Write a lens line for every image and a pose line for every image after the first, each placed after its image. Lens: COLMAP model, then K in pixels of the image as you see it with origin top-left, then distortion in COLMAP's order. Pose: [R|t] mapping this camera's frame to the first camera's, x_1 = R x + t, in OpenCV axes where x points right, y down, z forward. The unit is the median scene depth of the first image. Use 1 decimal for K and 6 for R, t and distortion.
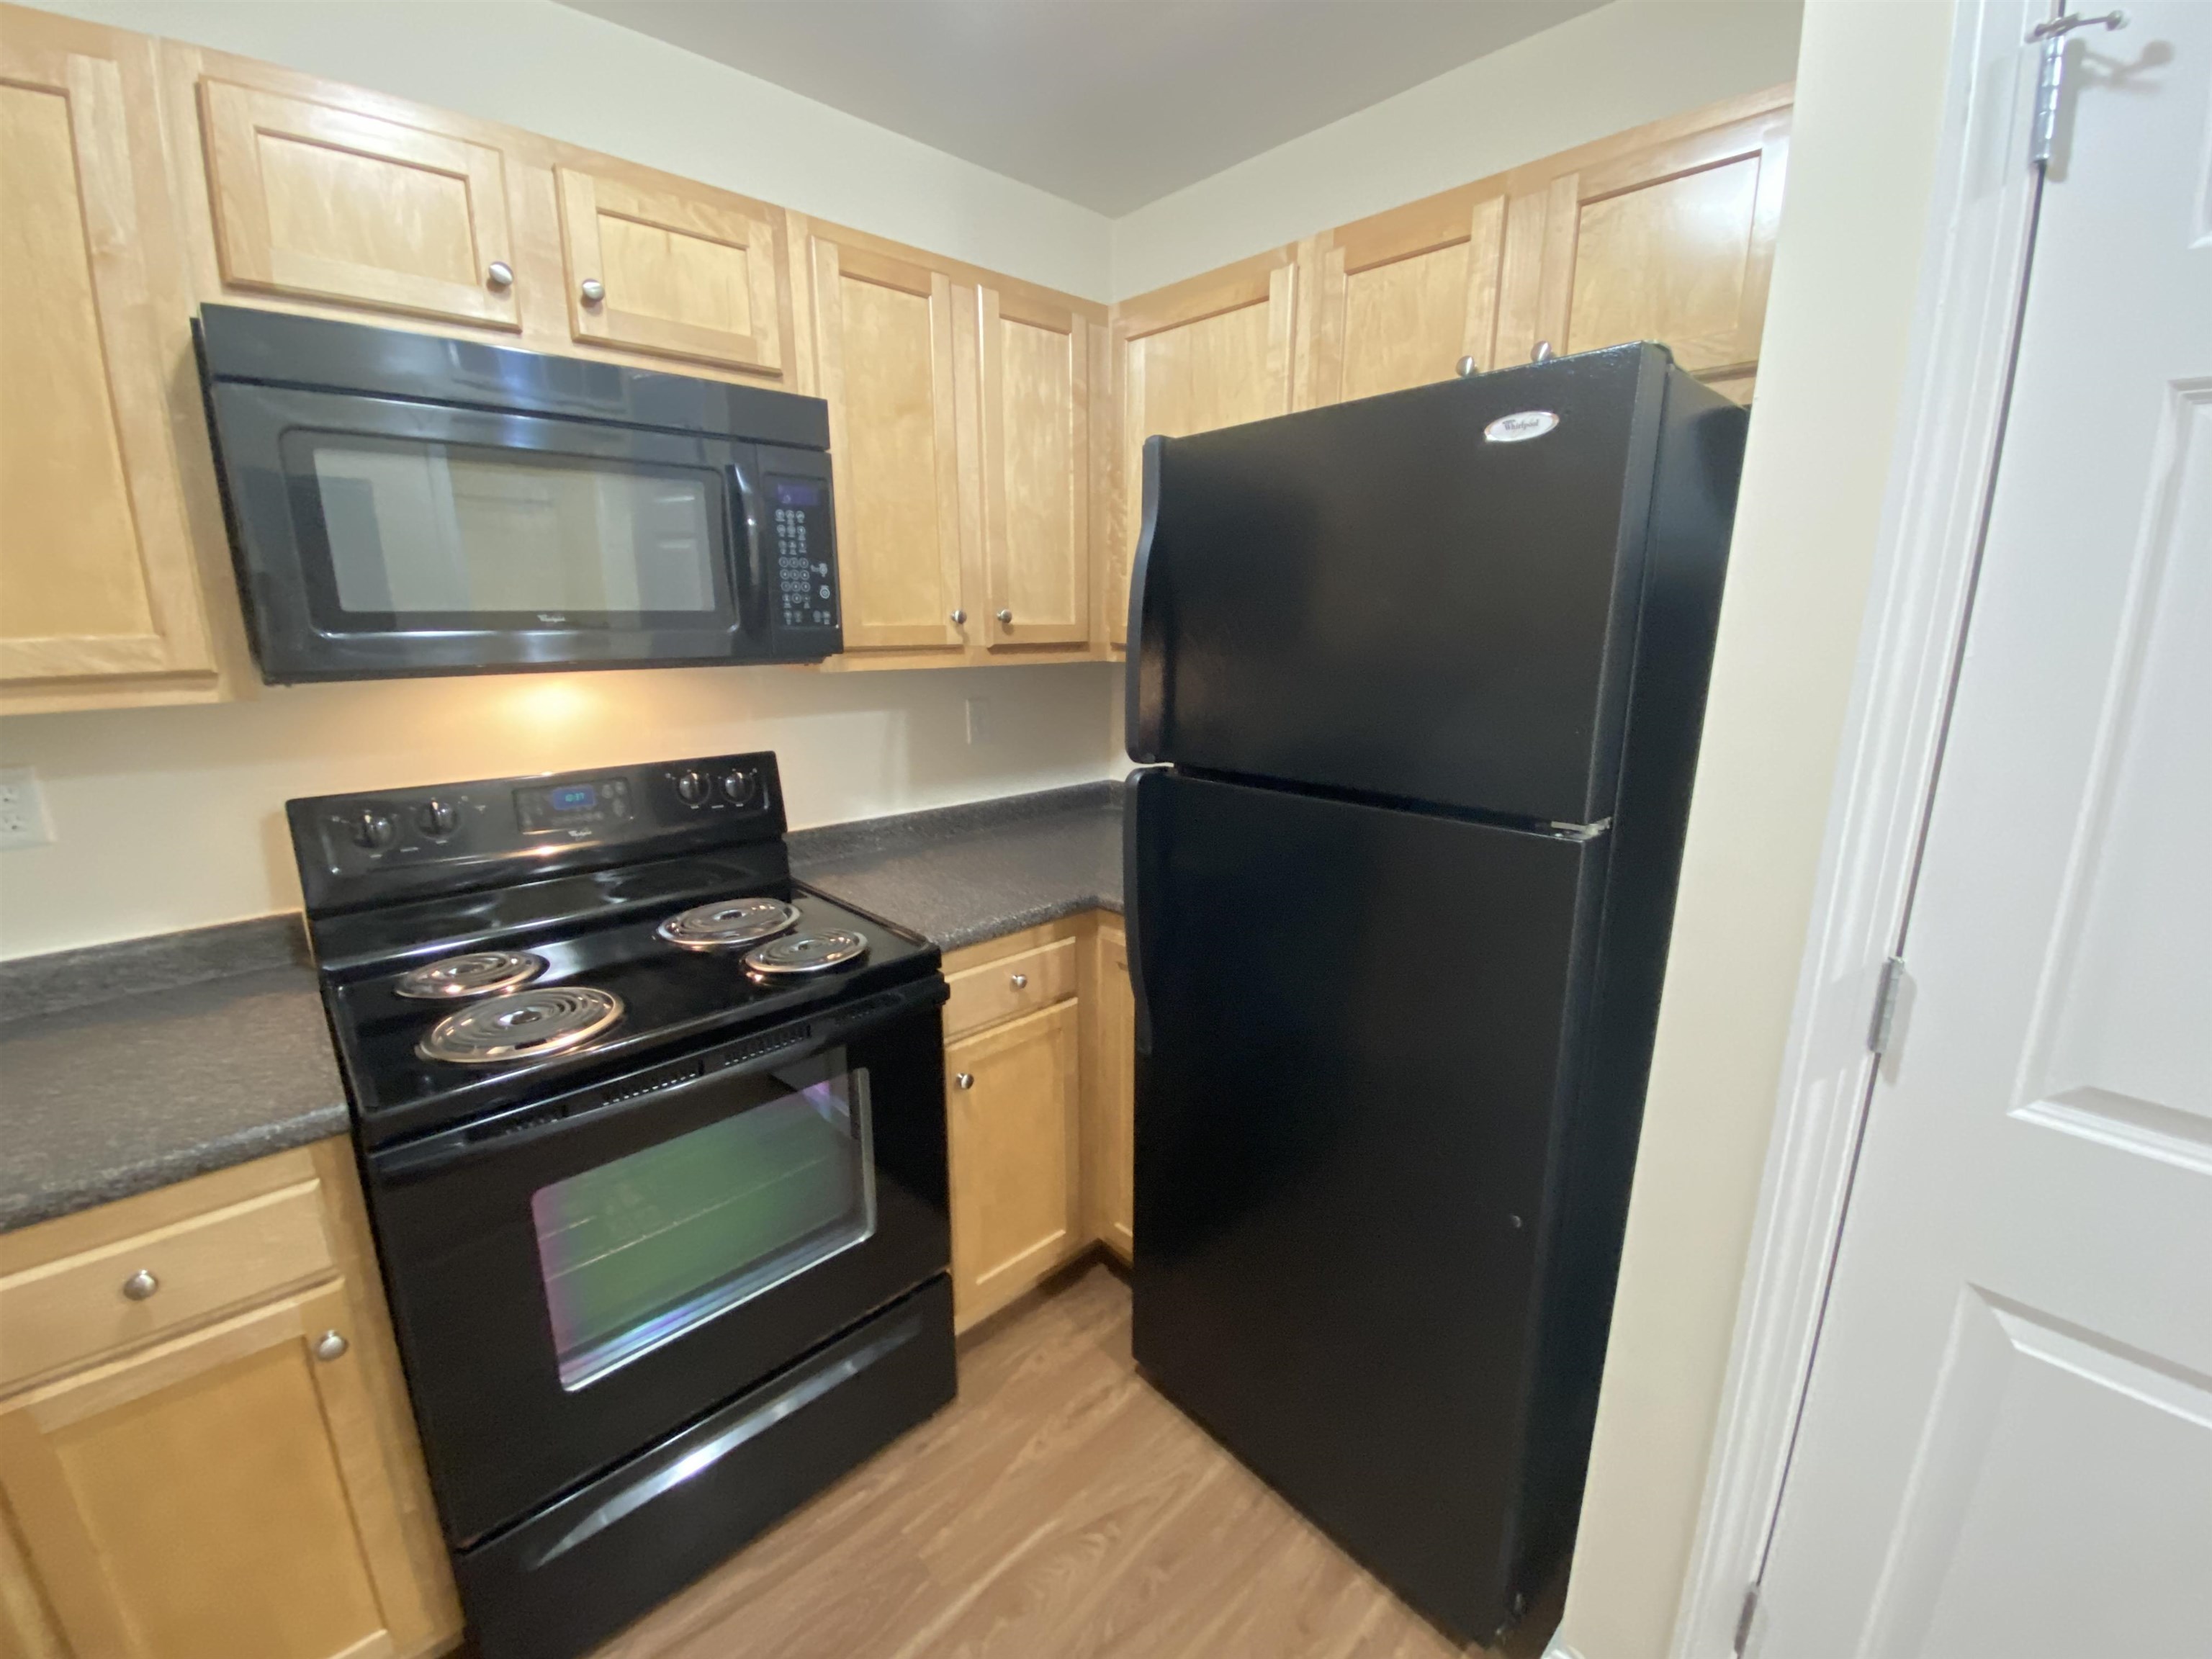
lens RADIAL K [[895.0, 0, 1105.0], [0, 895.0, 824.1], [0, 0, 1]] dist [0.032112, -0.023645]
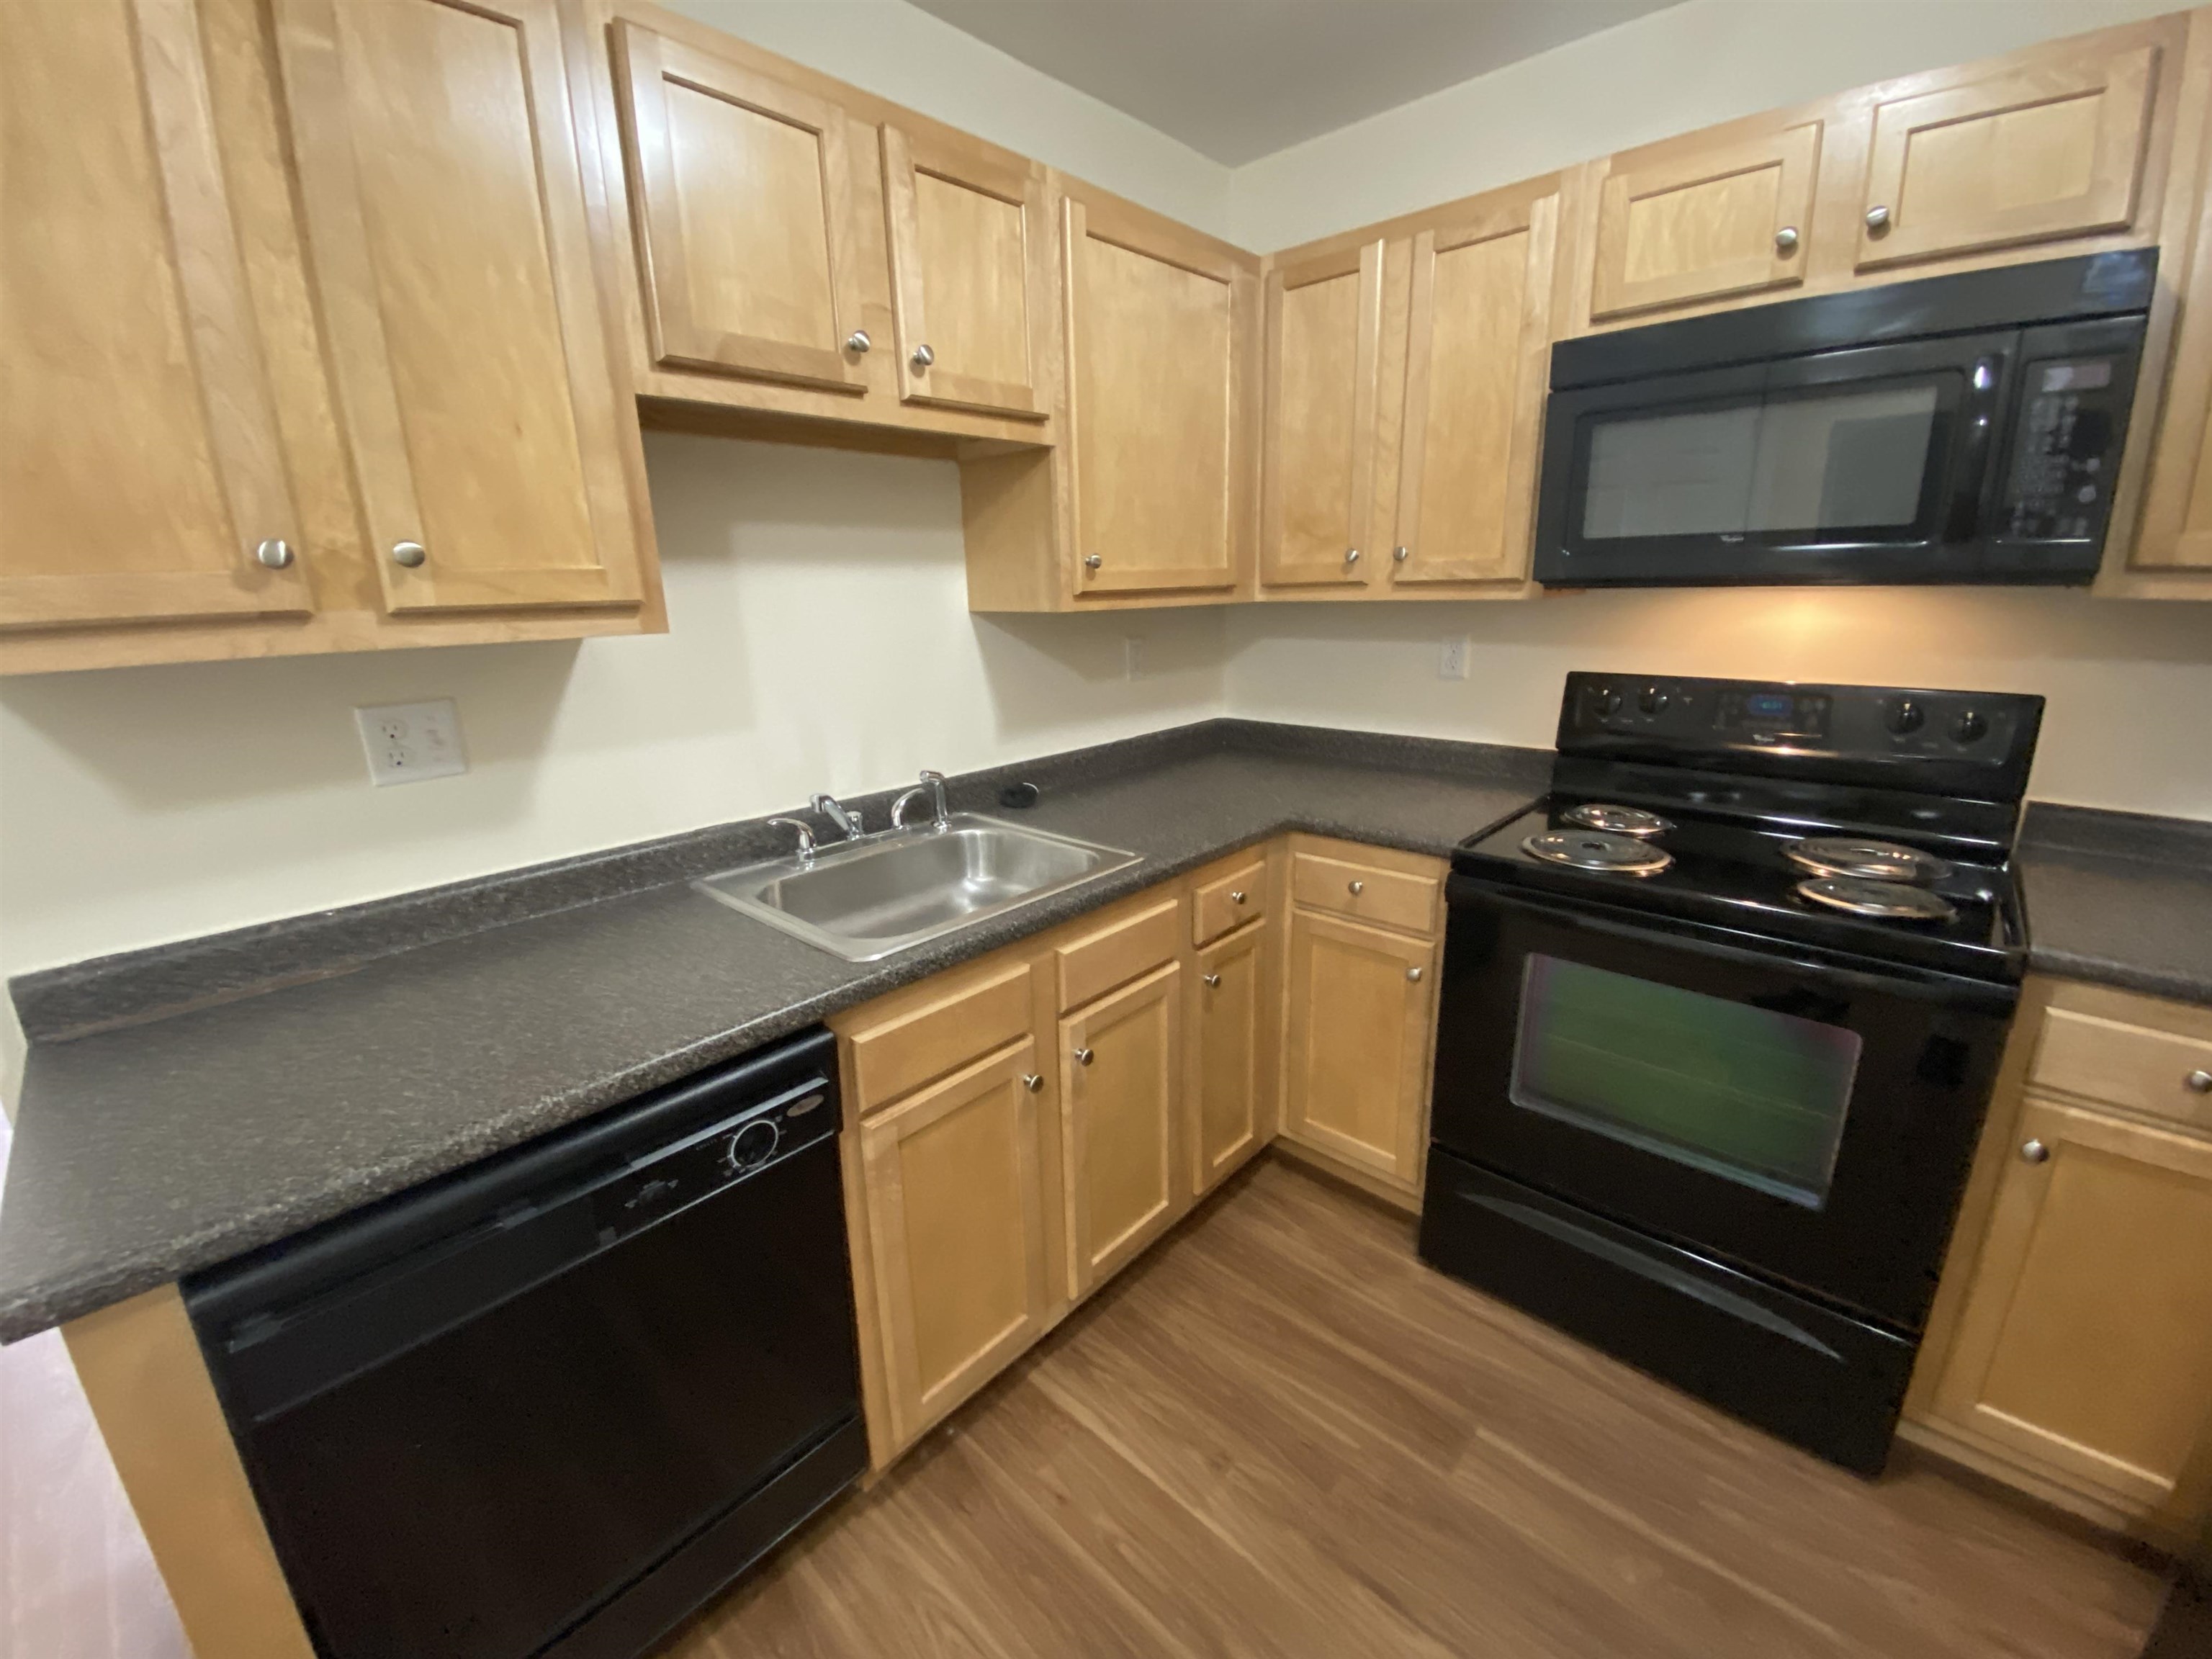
lens RADIAL K [[895.0, 0, 1105.0], [0, 895.0, 824.1], [0, 0, 1]] dist [0.032112, -0.023645]
pose [[0.070953, 0.266007, -0.961356, 0.491035], [-0.204361, 0.947218, 0.247012, 0.000449], [0.976321, 0.178937, 0.121569, 0.113074]]
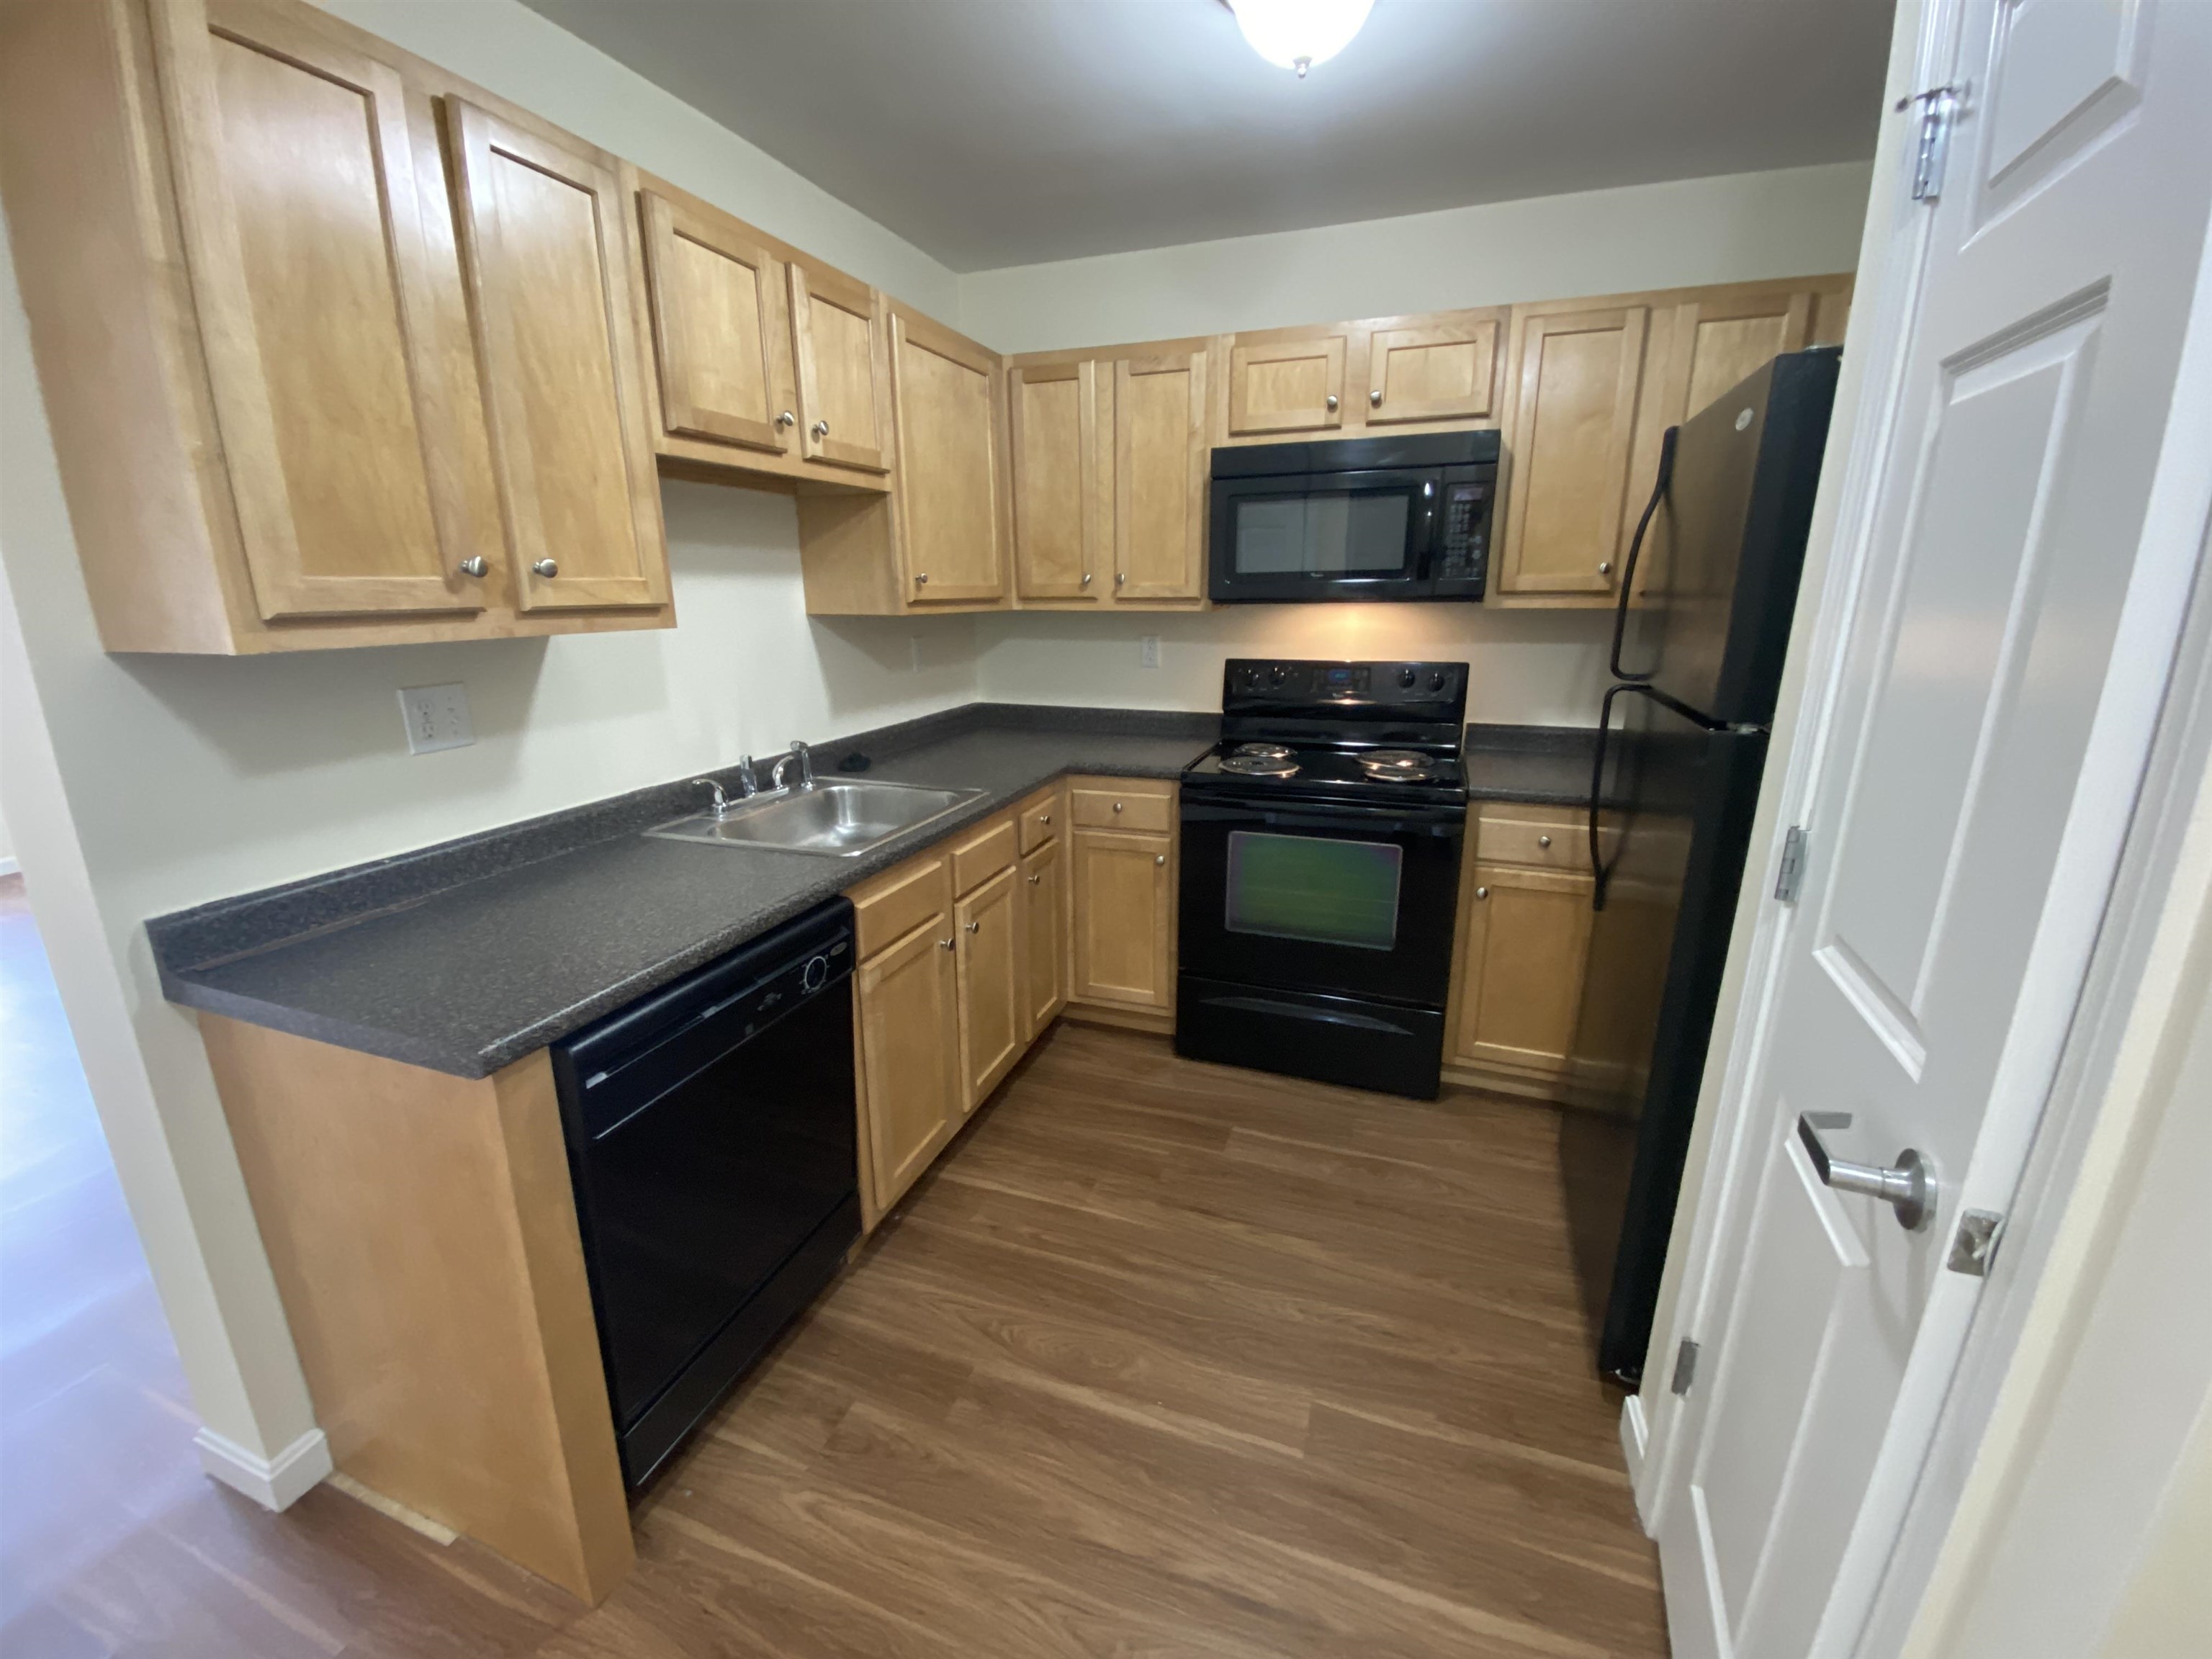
lens RADIAL K [[924.1, 0, 1086.7], [0, 924.1, 835.5], [0, 0, 1]] dist [0.035608, -0.027026]
pose [[0.450708, 0.234909, -0.861208, 0.930634], [-0.197873, 0.967045, 0.160222, 0.090499], [0.870465, 0.098196, 0.482337, -0.330504]]
